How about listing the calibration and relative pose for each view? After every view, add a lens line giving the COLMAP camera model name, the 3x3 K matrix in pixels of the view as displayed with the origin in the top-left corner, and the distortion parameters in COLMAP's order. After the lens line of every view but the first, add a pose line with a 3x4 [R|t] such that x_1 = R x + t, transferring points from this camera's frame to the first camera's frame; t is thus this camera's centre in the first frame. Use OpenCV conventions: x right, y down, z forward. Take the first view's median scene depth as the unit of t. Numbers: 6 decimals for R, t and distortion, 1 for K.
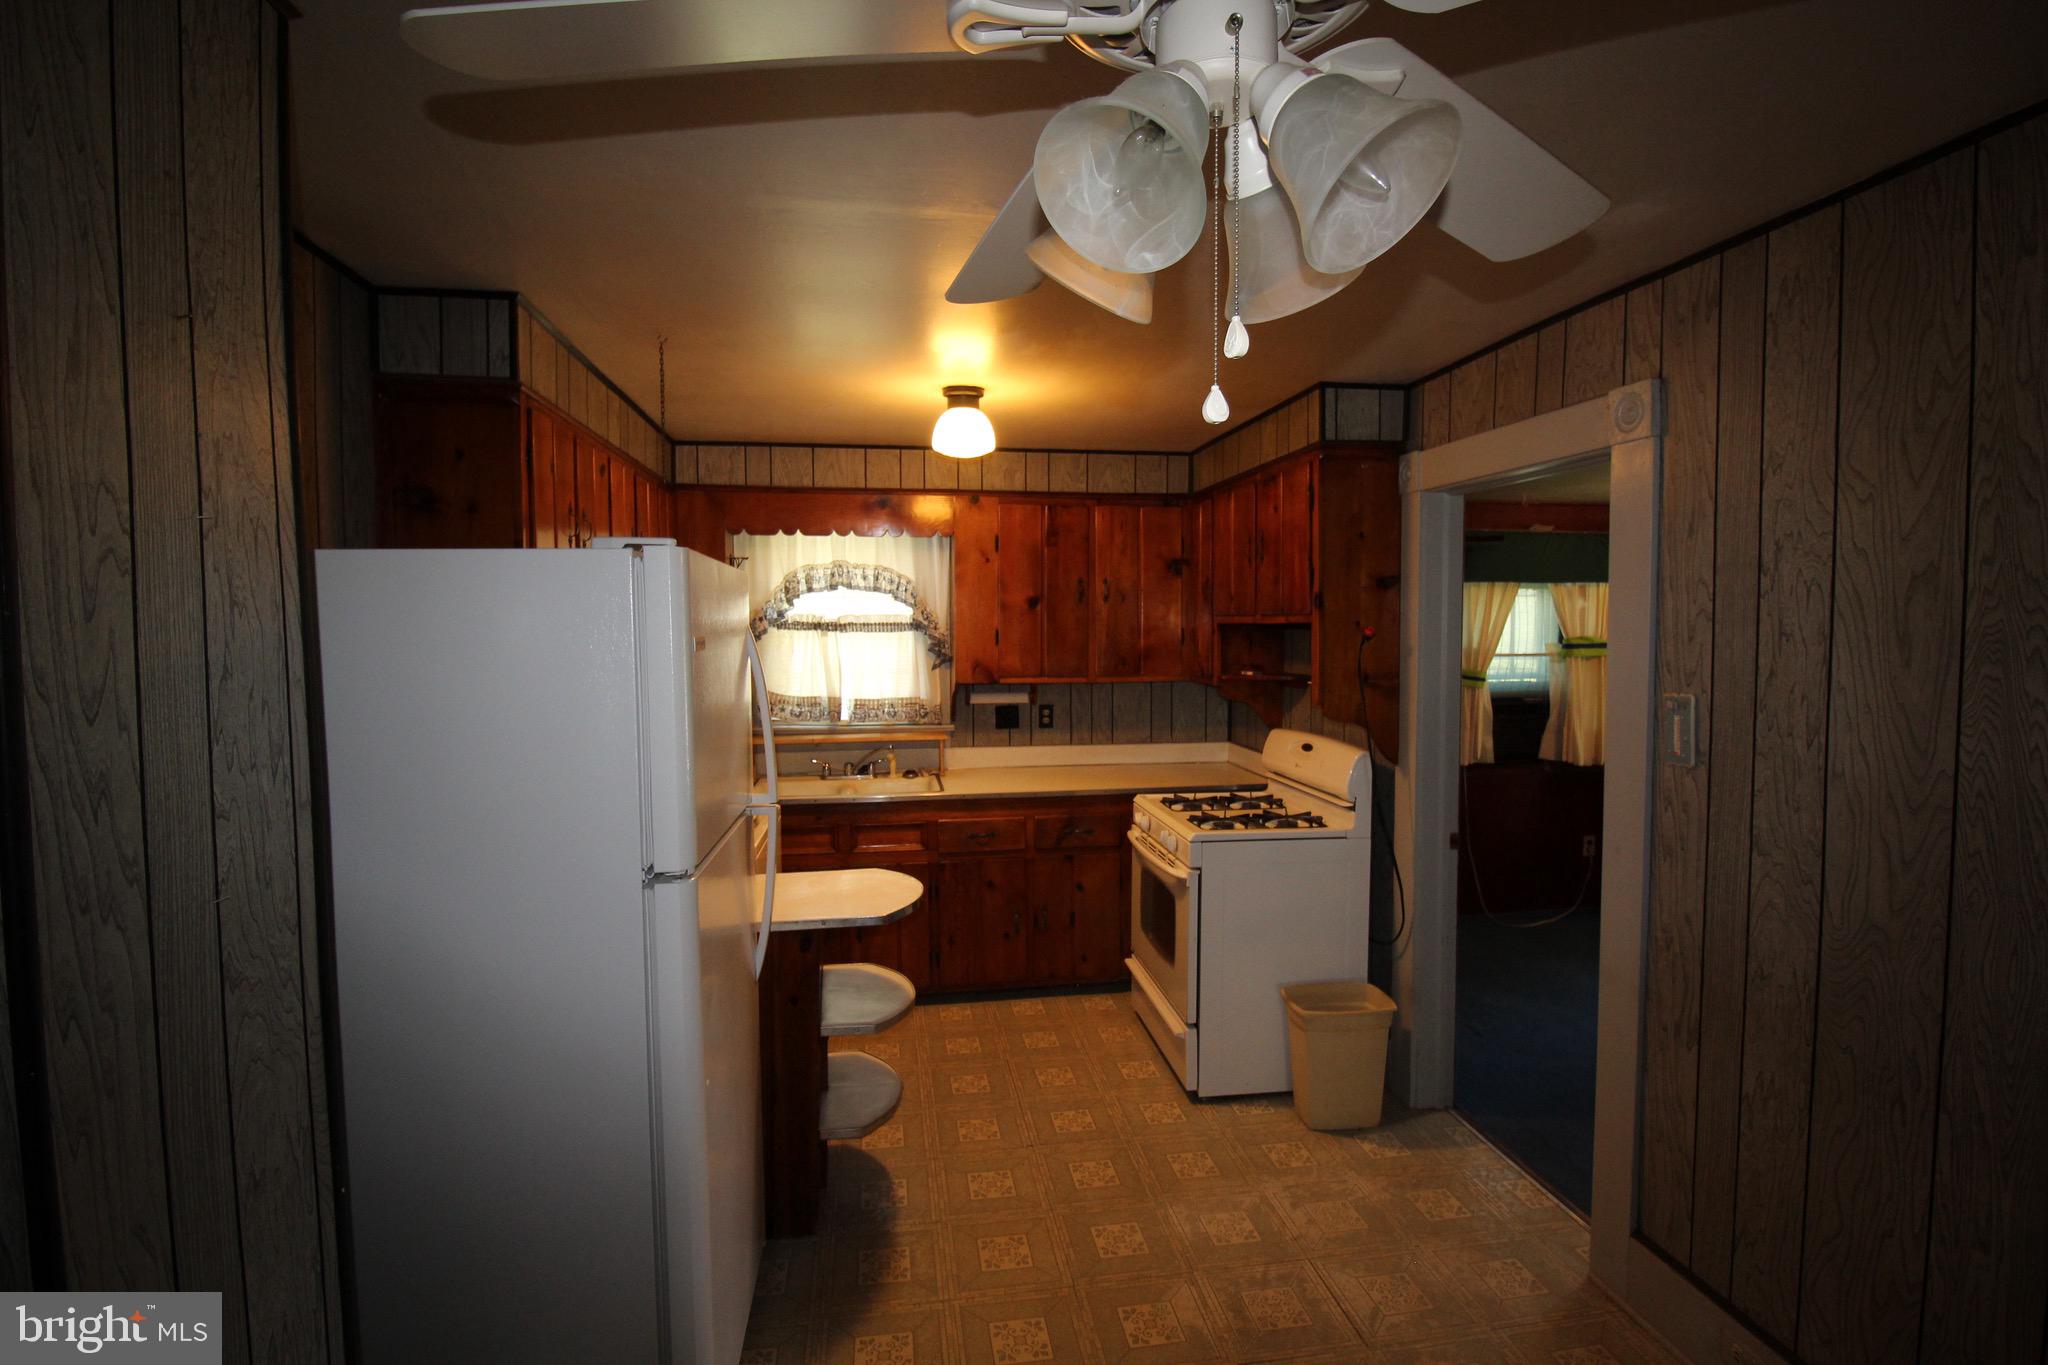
lens RADIAL K [[943.3, 0, 1024.6], [0, 943.3, 641.2], [0, 0, 1]] dist [-0.000555, -0.013446]
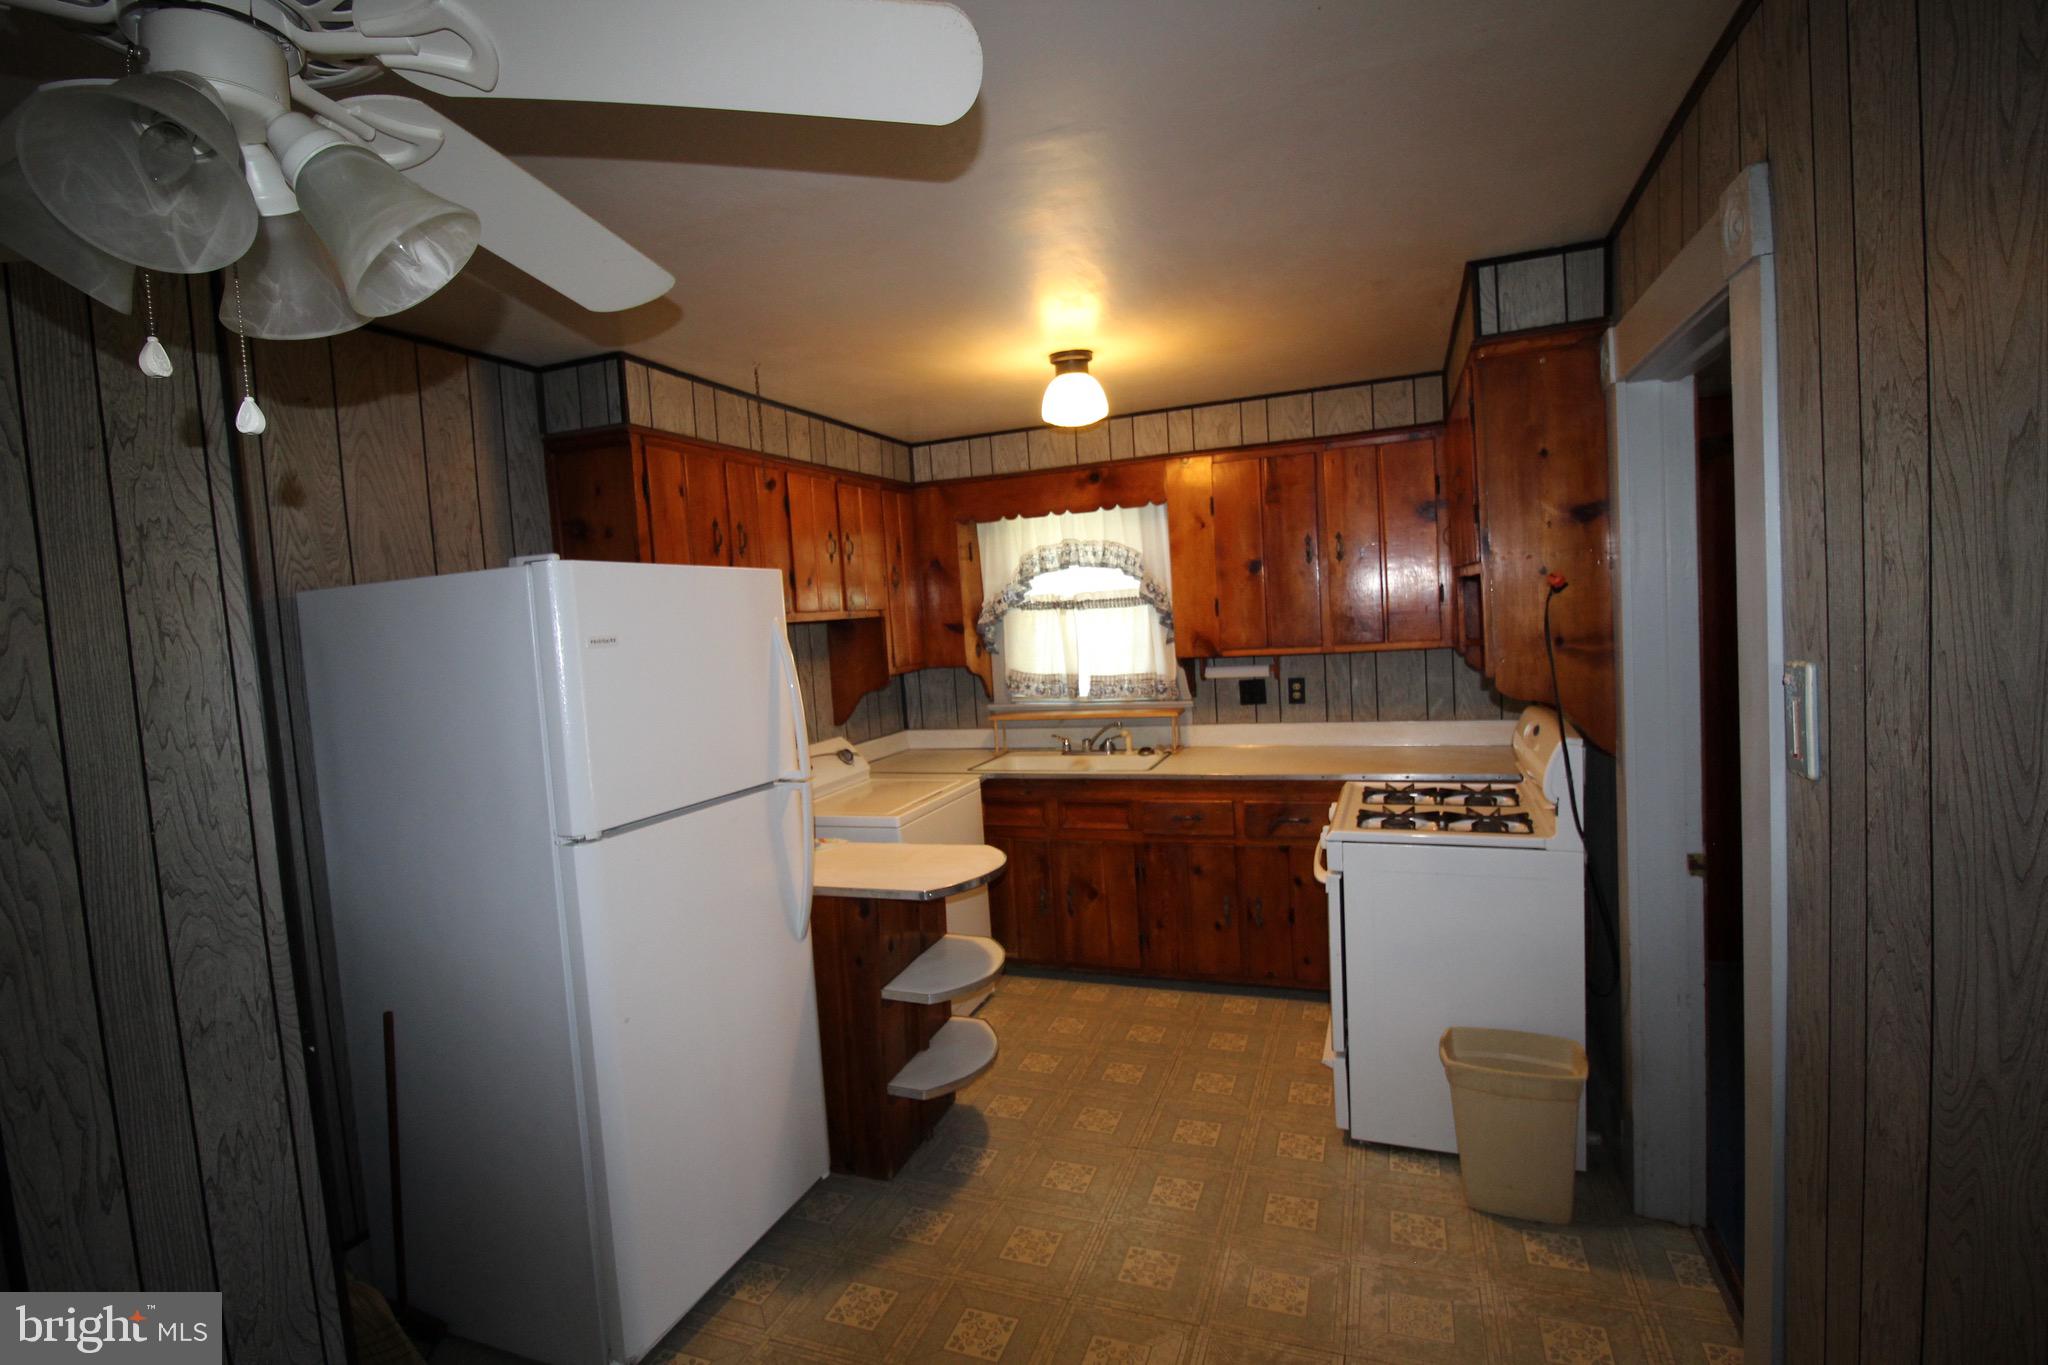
lens RADIAL K [[946.8, 0, 1047.4], [0, 946.8, 644.4], [0, 0, 1]] dist [0.000412, -0.011830]
pose [[0.871652, -0.031672, -0.489102, 0.369753], [0.049355, 0.998510, 0.023298, 0.003080], [0.487635, -0.044447, 0.871916, 0.134750]]
